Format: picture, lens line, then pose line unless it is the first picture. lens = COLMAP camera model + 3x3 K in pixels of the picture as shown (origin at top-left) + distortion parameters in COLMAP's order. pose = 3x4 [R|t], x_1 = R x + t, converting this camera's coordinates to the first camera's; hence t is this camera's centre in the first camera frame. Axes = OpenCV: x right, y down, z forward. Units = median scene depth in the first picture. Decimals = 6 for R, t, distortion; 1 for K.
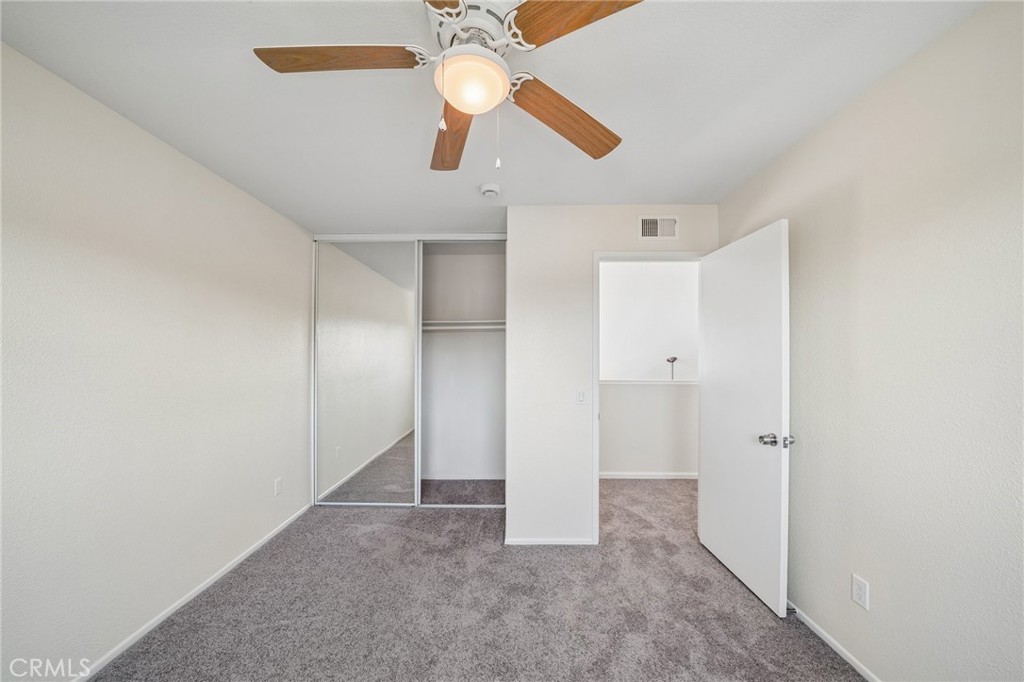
lens RADIAL K [[370.3, 0, 505.6], [0, 370.3, 354.7], [0, 0, 1]] dist [-0.000188, -0.000001]
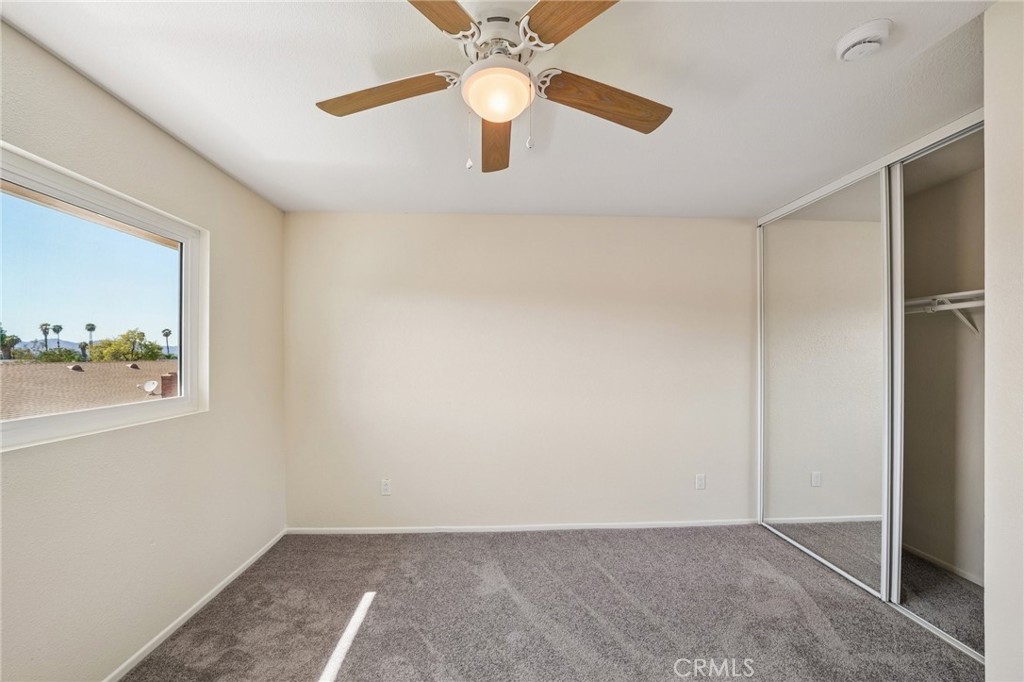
lens RADIAL K [[370.3, 0, 505.6], [0, 370.3, 354.7], [0, 0, 1]] dist [-0.000188, -0.000001]
pose [[0.056316, -0.004197, -0.998404, 0.351254], [0.003150, 0.999987, -0.004026, 0.002188], [0.998408, -0.002918, 0.056329, 0.357583]]
